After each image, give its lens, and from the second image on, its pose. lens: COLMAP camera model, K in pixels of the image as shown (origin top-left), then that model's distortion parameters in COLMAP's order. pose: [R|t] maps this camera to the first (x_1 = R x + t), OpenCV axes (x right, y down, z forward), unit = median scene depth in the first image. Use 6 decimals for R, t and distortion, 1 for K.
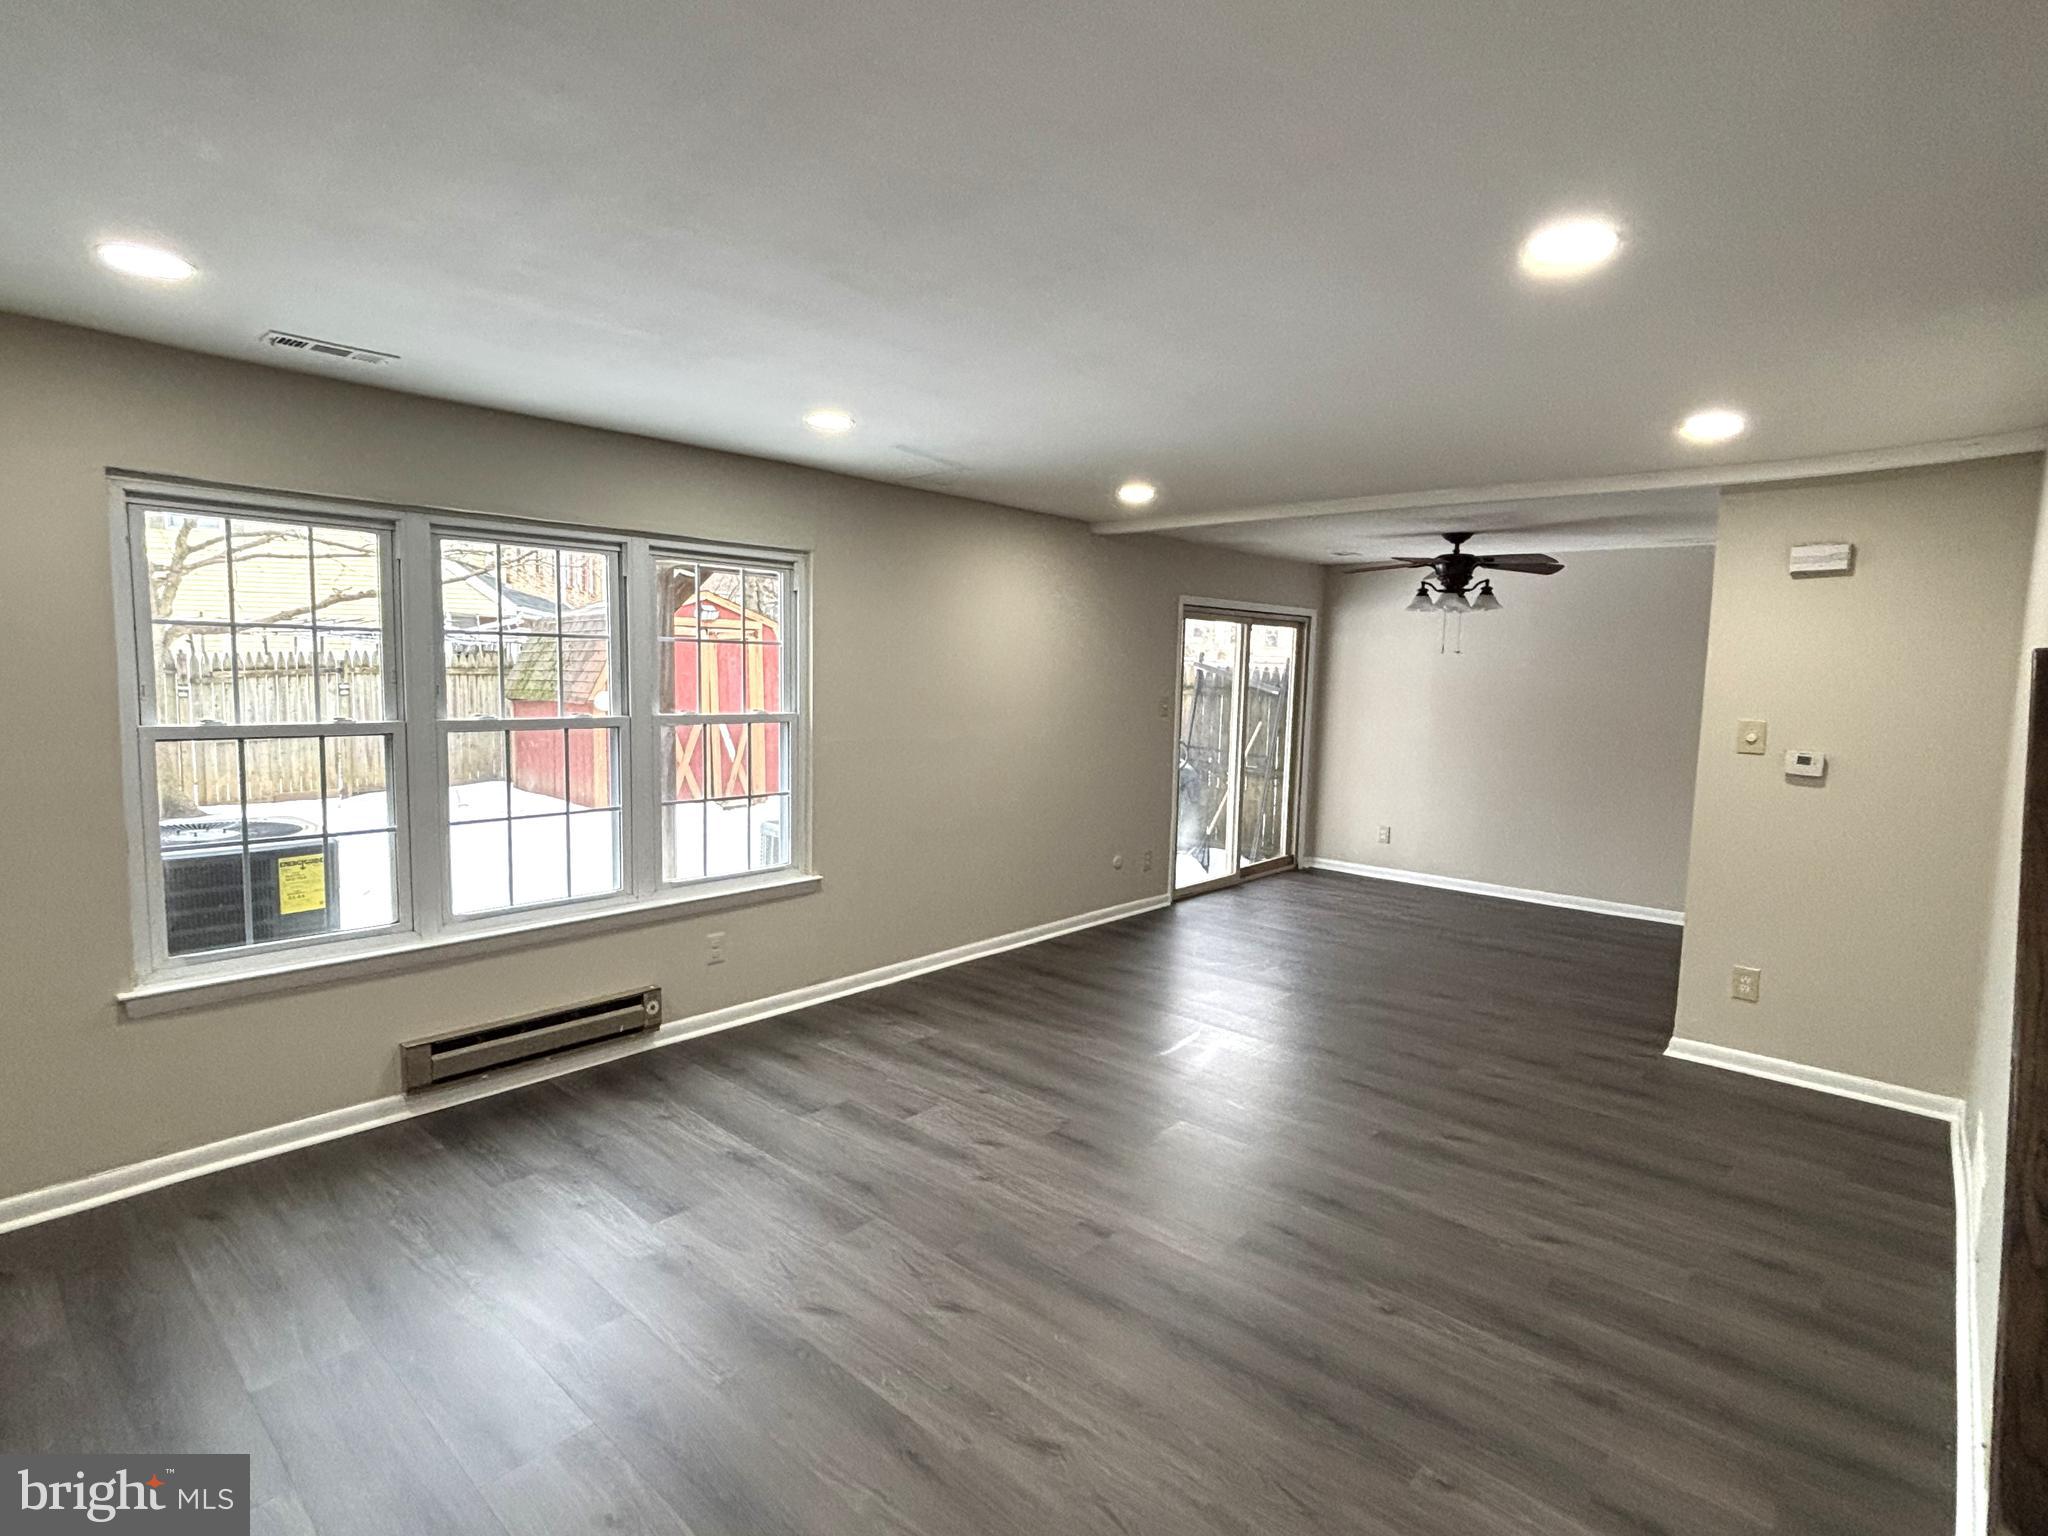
lens RADIAL K [[1024.4, 0, 1024.0], [0, 1024.4, 768.0], [0, 0, 1]] dist [0.033192, -0.029989]
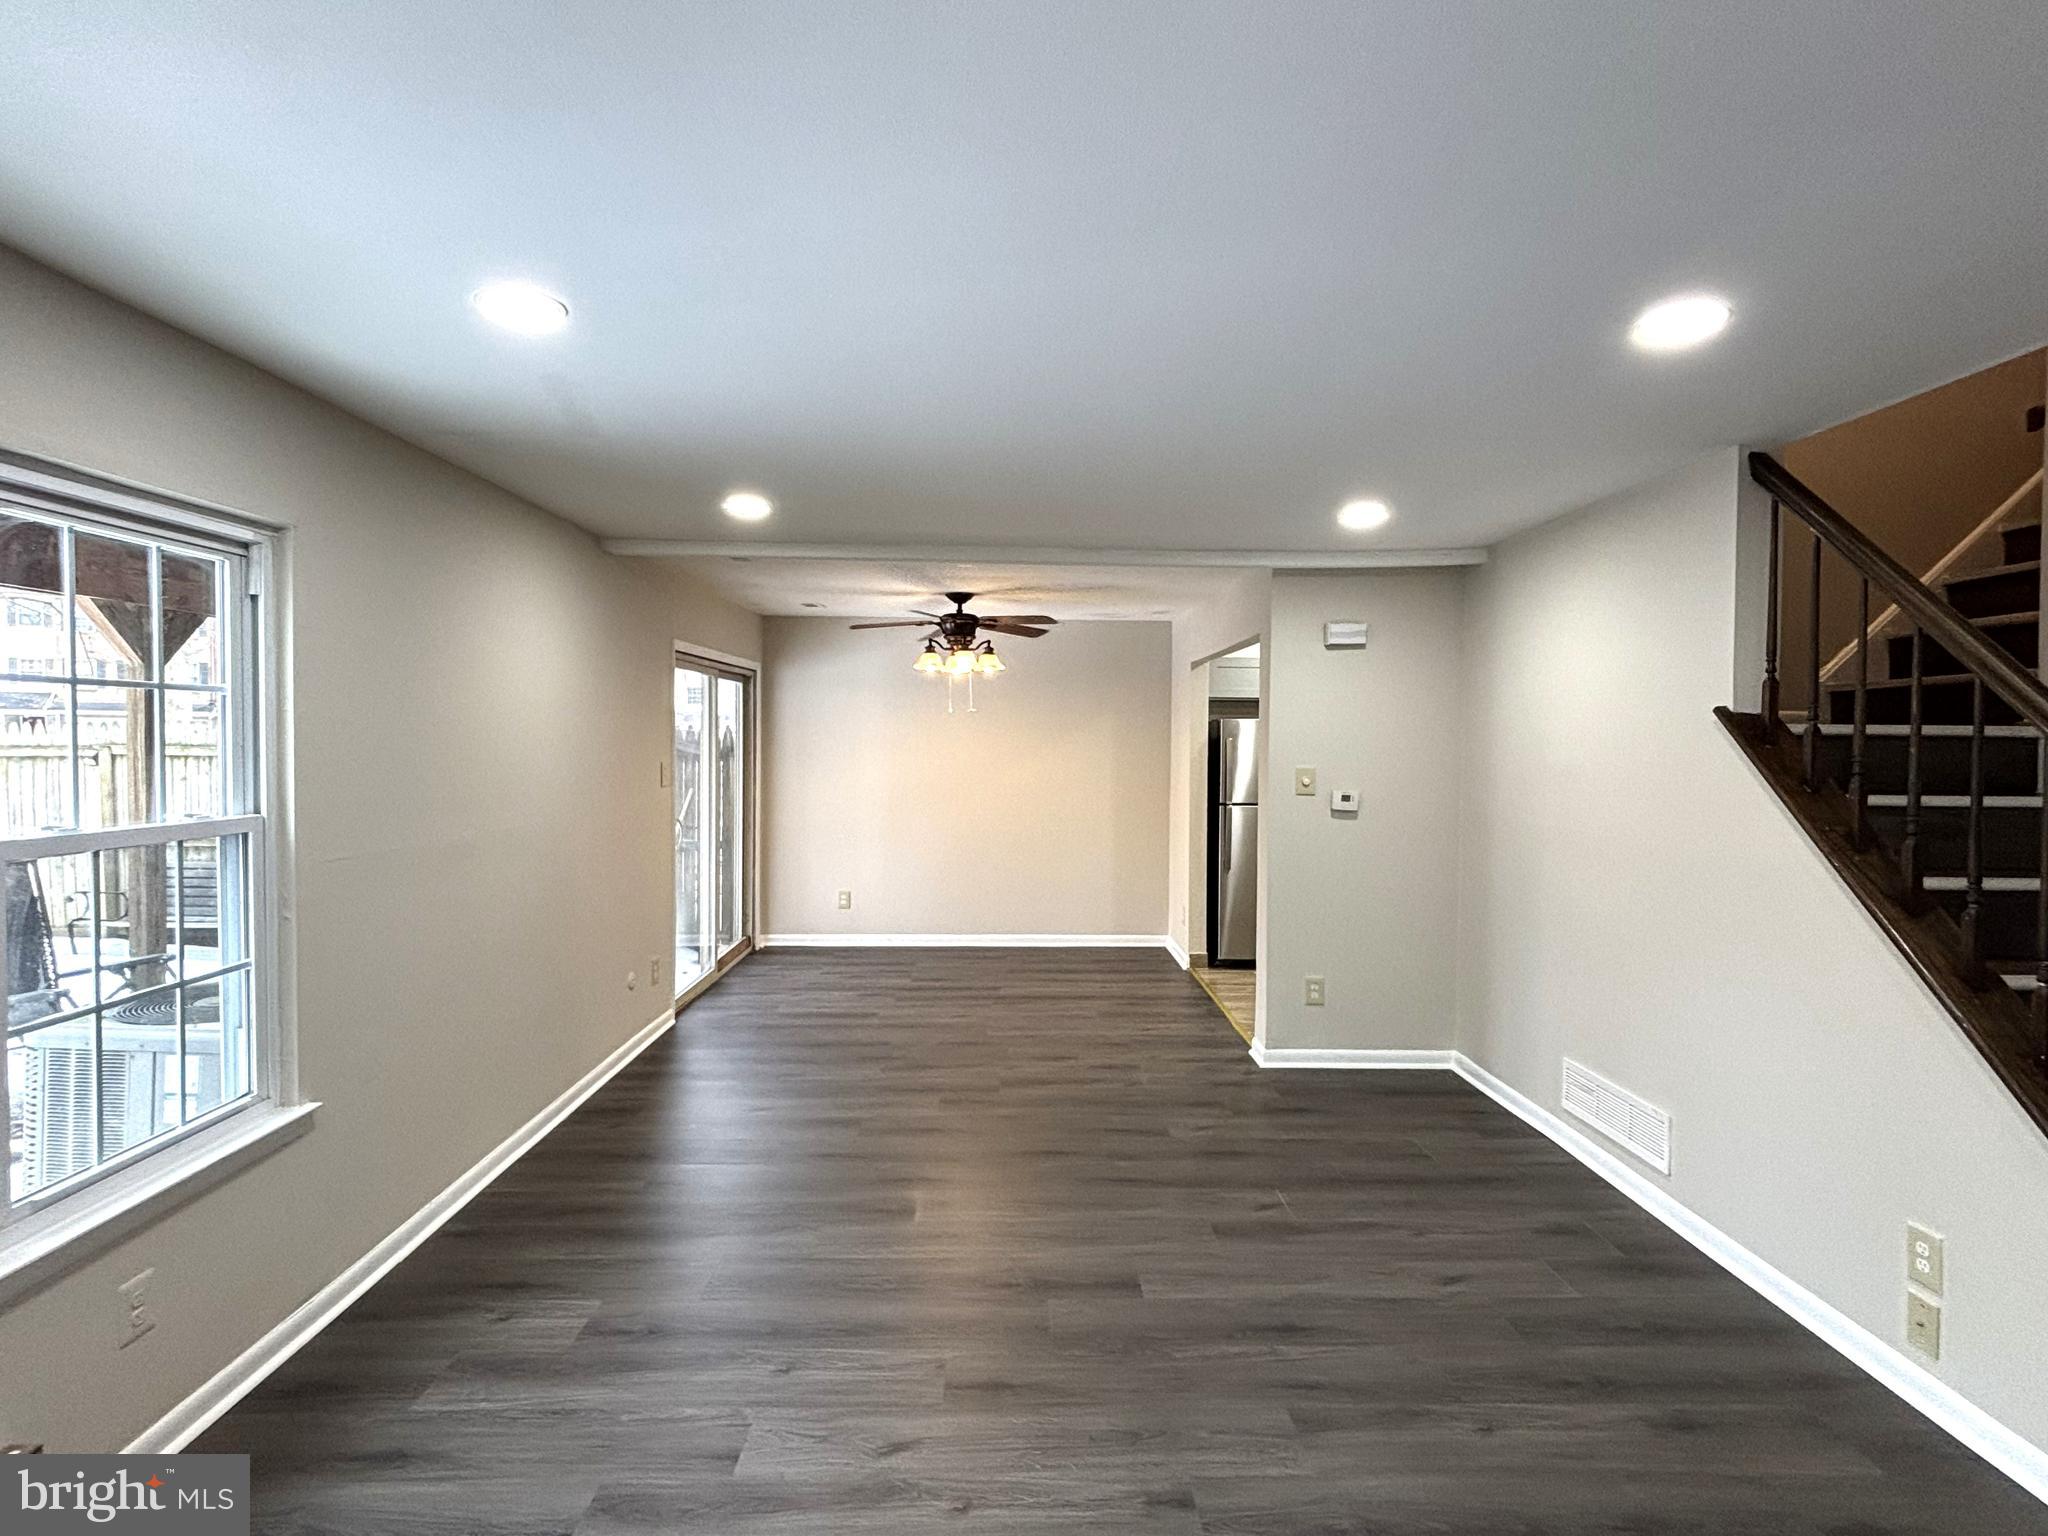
lens RADIAL K [[1024.4, 0, 1024.0], [0, 1024.4, 768.0], [0, 0, 1]] dist [0.033192, -0.029989]
pose [[0.729954, -0.036364, 0.682528, -0.344097], [0.075228, 0.996791, -0.027349, -0.037845], [-0.679344, 0.071309, 0.730347, 0.363104]]
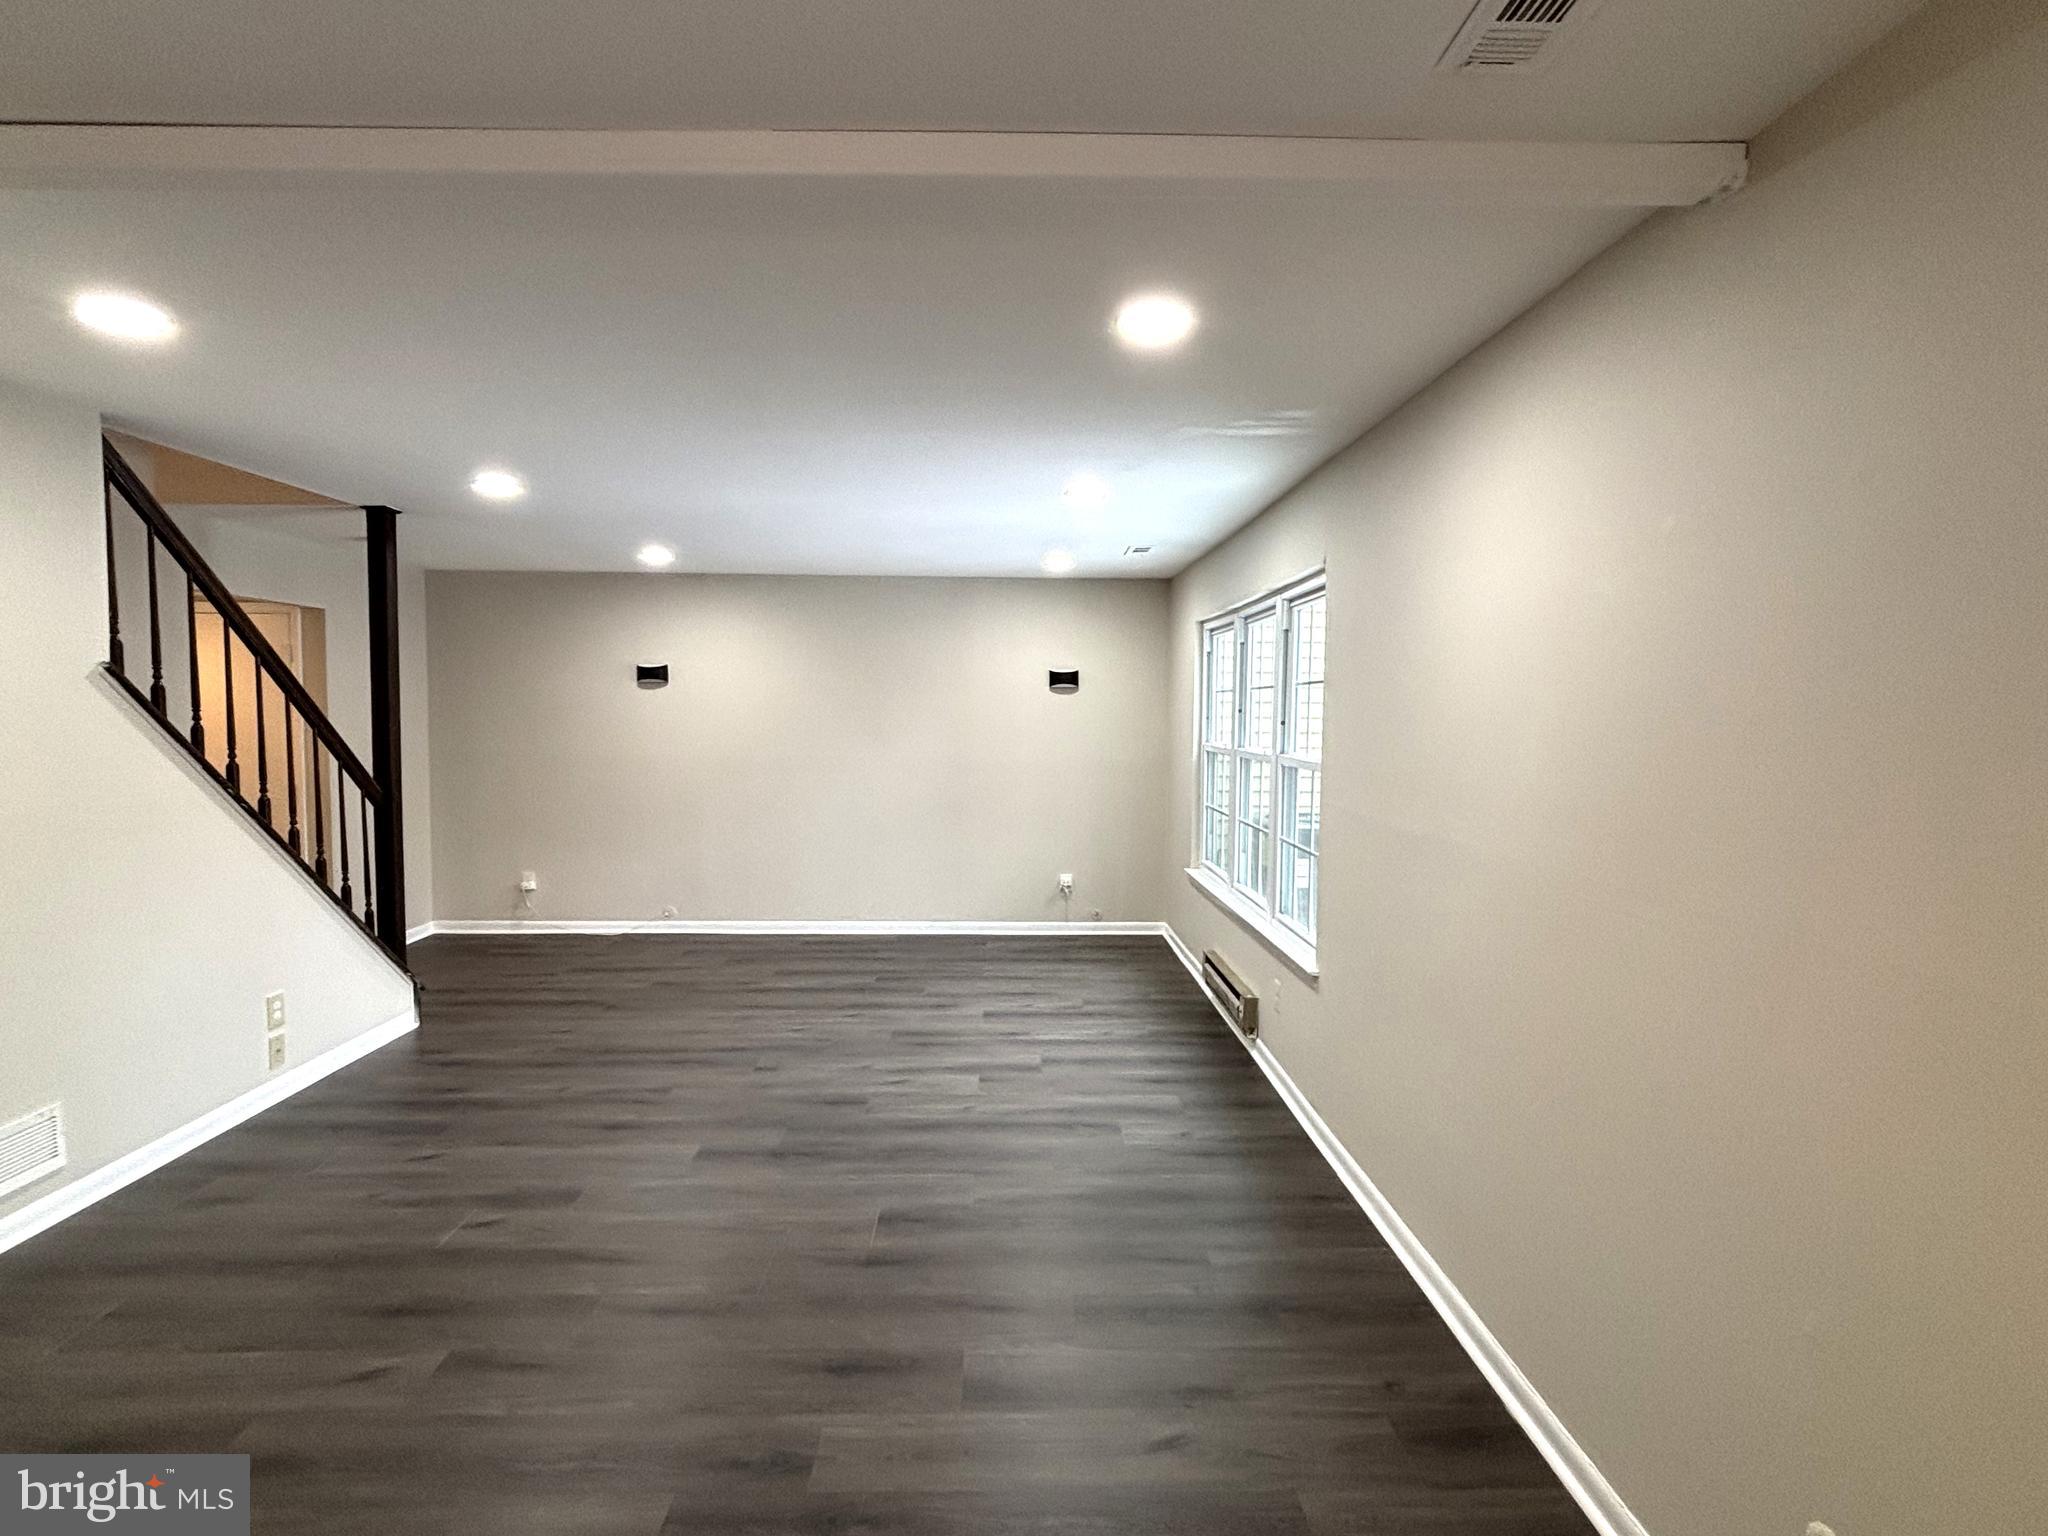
lens RADIAL K [[999.5, 0, 1013.2], [0, 999.5, 767.7], [0, 0, 1]] dist [-0.001279, -0.028572]
pose [[-0.727952, 0.008185, -0.685579, 0.576195], [-0.092856, 0.989539, 0.110408, -0.130860], [0.679311, 0.144032, -0.719577, 1.602054]]
